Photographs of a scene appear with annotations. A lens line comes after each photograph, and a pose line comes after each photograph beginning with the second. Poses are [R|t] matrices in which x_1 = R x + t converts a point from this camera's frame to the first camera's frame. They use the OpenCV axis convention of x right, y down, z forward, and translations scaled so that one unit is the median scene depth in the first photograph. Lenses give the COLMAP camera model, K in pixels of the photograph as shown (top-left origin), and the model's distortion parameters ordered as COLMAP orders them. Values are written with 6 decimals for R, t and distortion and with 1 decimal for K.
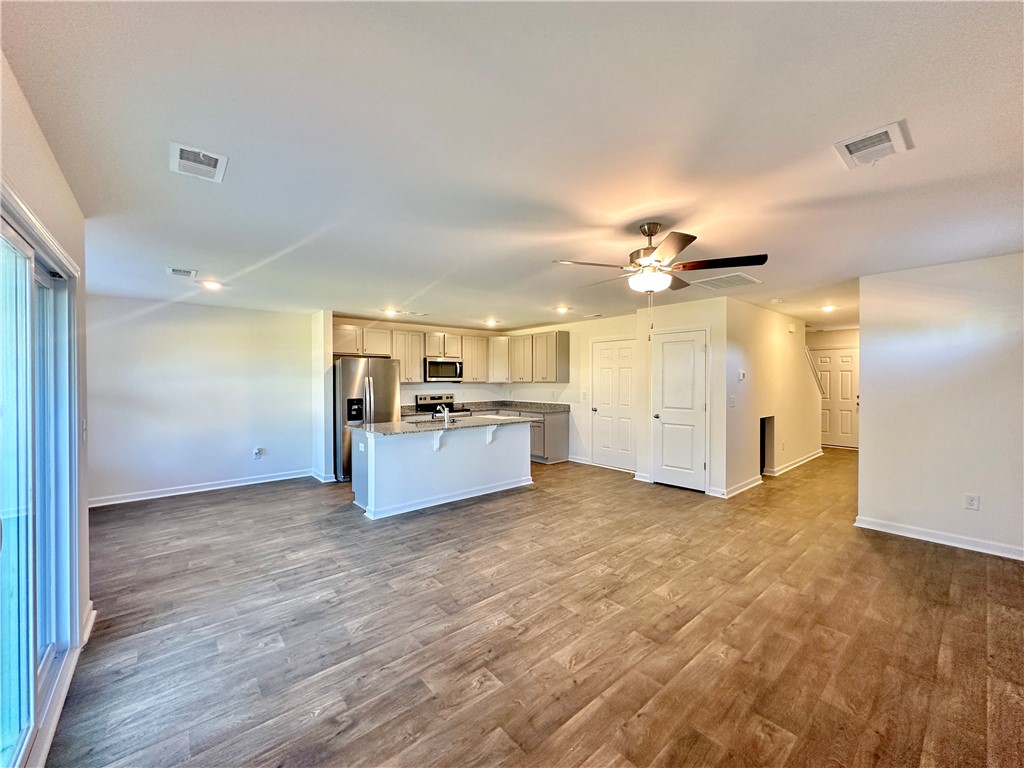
lens RADIAL K [[410.0, 0, 515.4], [0, 410.0, 382.1], [0, 0, 1]] dist [-0.003625, 0.000810]
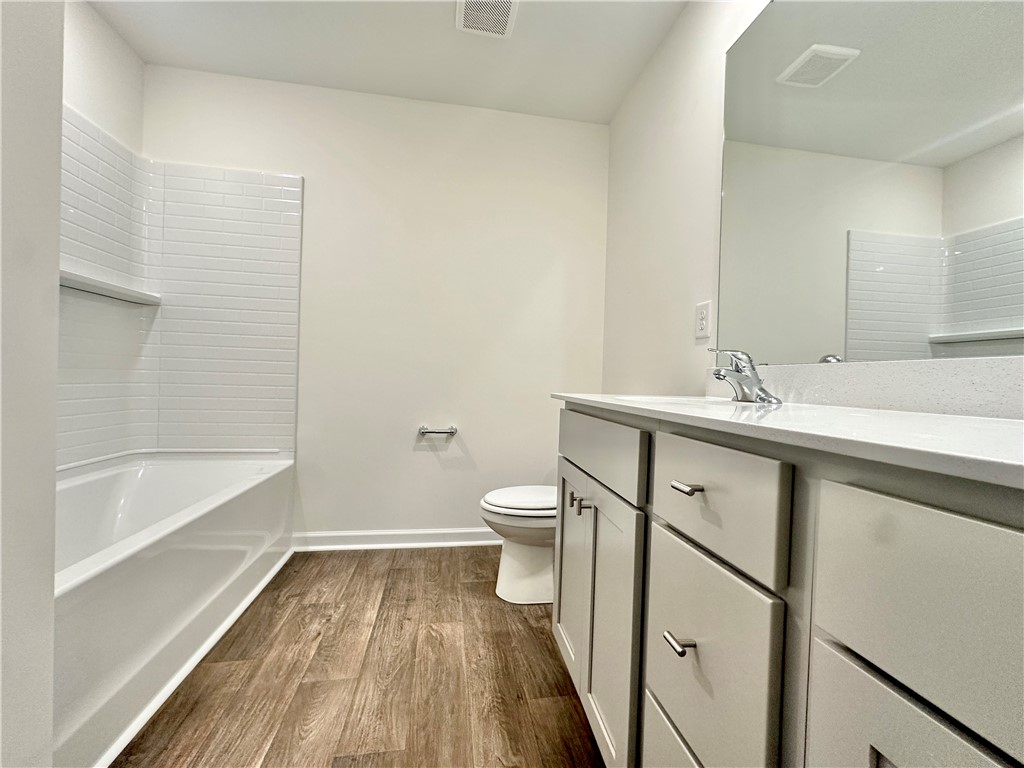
lens RADIAL K [[410.0, 0, 514.0], [0, 410.0, 383.9], [0, 0, 1]] dist [-0.003625, 0.000810]
pose [[-0.526027, 0.000275, -0.850468, 0.745860], [-0.027592, 0.999468, 0.017389, 0.253350], [0.850020, 0.032614, -0.525739, 1.632956]]
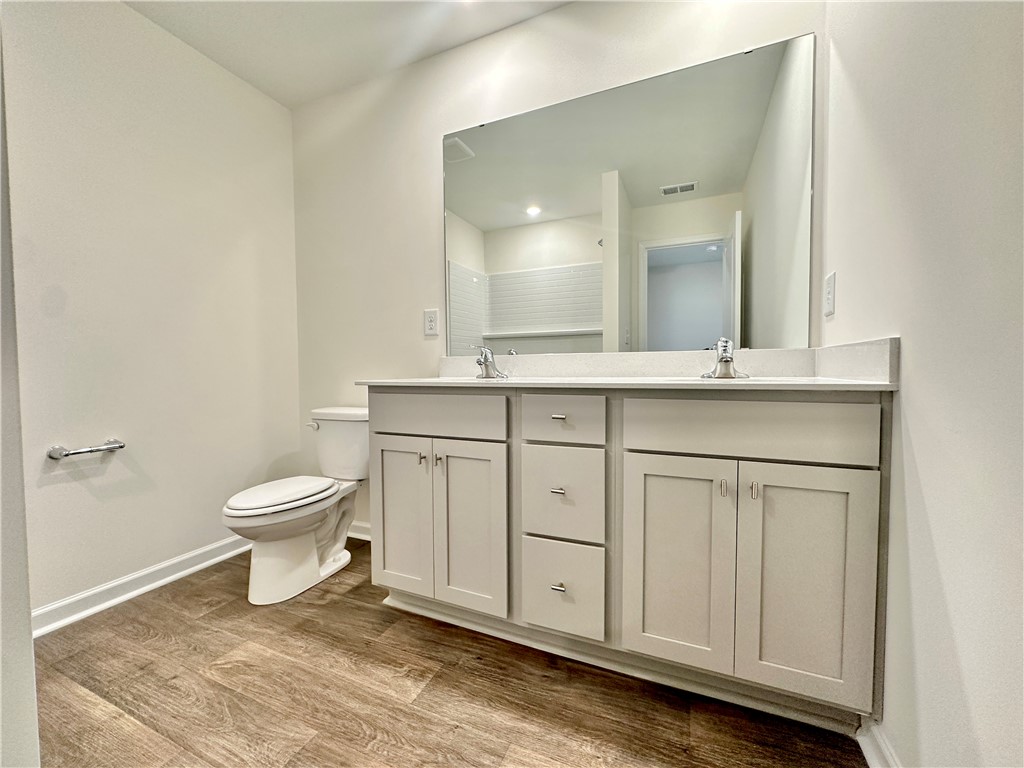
lens RADIAL K [[410.0, 0, 511.7], [0, 410.0, 383.5], [0, 0, 1]] dist [-0.003625, 0.000810]
pose [[0.427979, 0.034991, -0.903111, 0.963712], [0.006176, 0.999114, 0.041638, 0.253341], [0.903768, -0.023398, 0.427384, 1.250161]]
